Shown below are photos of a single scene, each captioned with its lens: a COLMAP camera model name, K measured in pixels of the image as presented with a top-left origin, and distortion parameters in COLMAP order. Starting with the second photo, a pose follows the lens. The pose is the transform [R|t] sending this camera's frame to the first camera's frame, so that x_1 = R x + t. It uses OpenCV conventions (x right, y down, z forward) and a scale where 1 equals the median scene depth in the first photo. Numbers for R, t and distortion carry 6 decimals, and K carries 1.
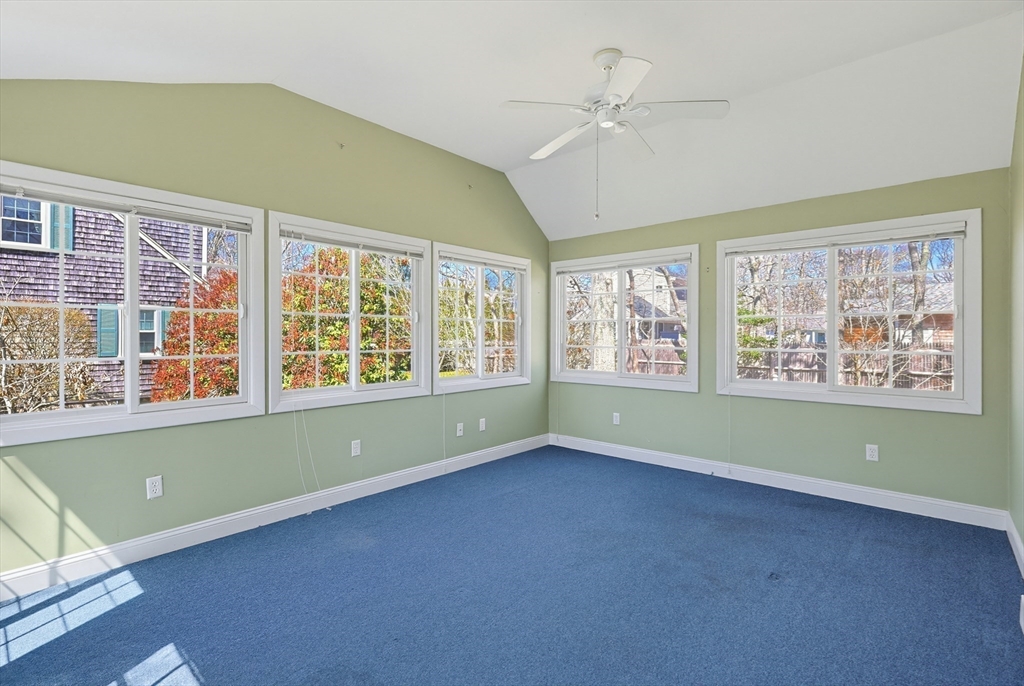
lens RADIAL K [[474.2, 0, 510.8], [0, 474.2, 338.3], [0, 0, 1]] dist [0.001373, 0.000181]
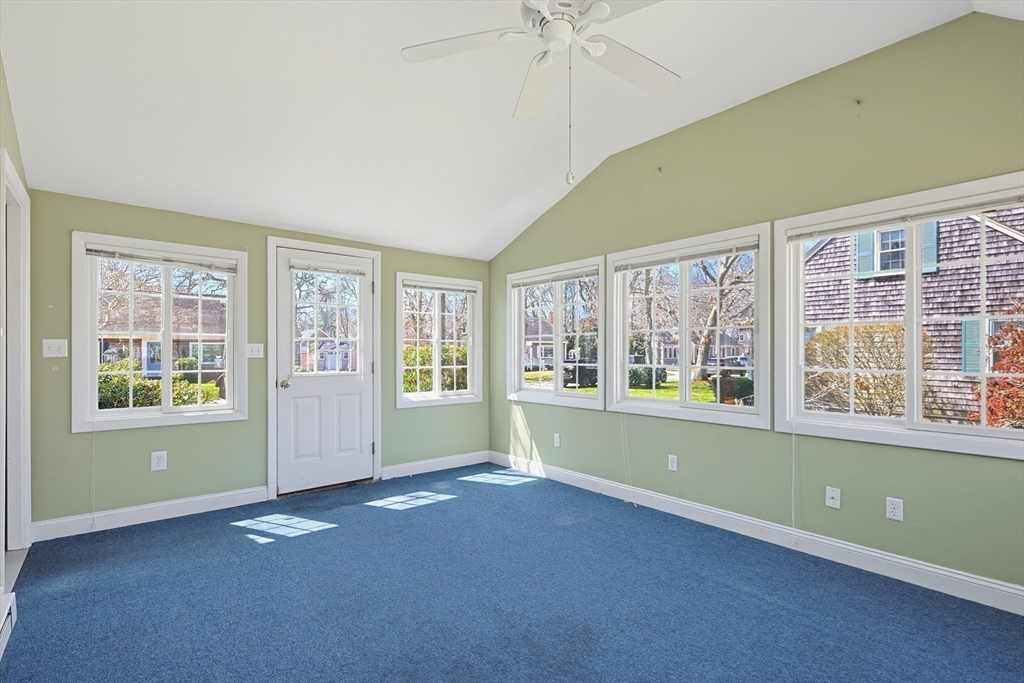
lens RADIAL K [[493.0, 0, 540.6], [0, 493.0, 349.6], [0, 0, 1]] dist [0.012118, 0.000137]
pose [[-0.111103, -0.002859, -0.993805, 0.234508], [-0.006704, 0.999975, -0.002128, -0.001078], [0.993786, 0.006427, -0.111120, 0.265676]]
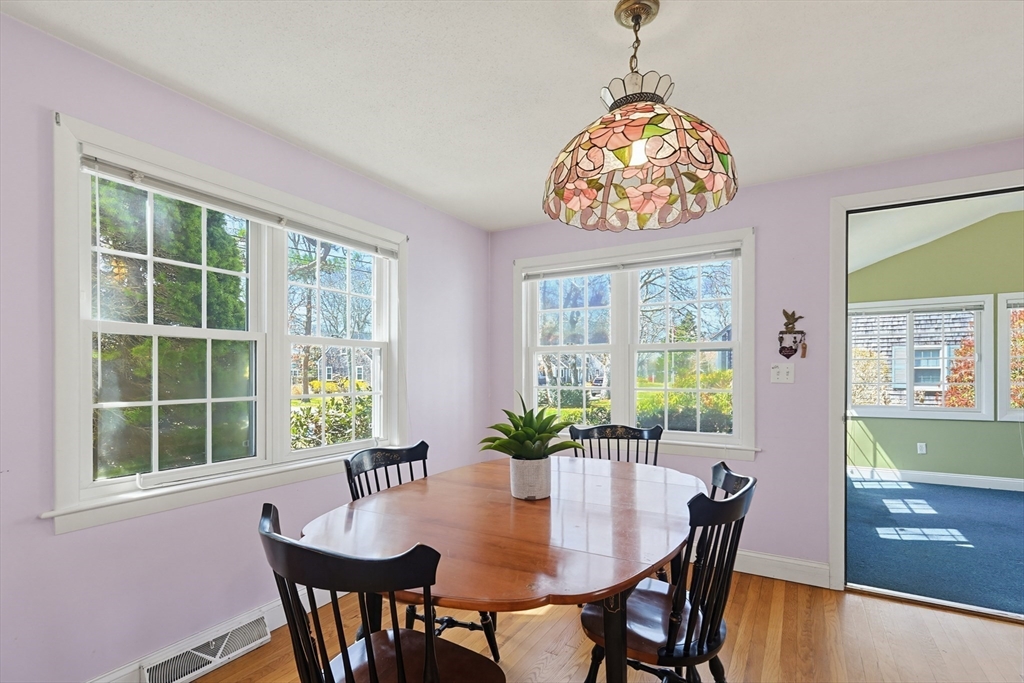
lens RADIAL K [[480.5, 0, 512.2], [0, 480.5, 370.9], [0, 0, 1]] dist [0.002074, 0.000238]
pose [[0.186476, -0.001415, -0.982459, 0.213155], [-0.004696, 0.999986, -0.002332, 0.000462], [0.982448, 0.005048, 0.186466, -0.248574]]
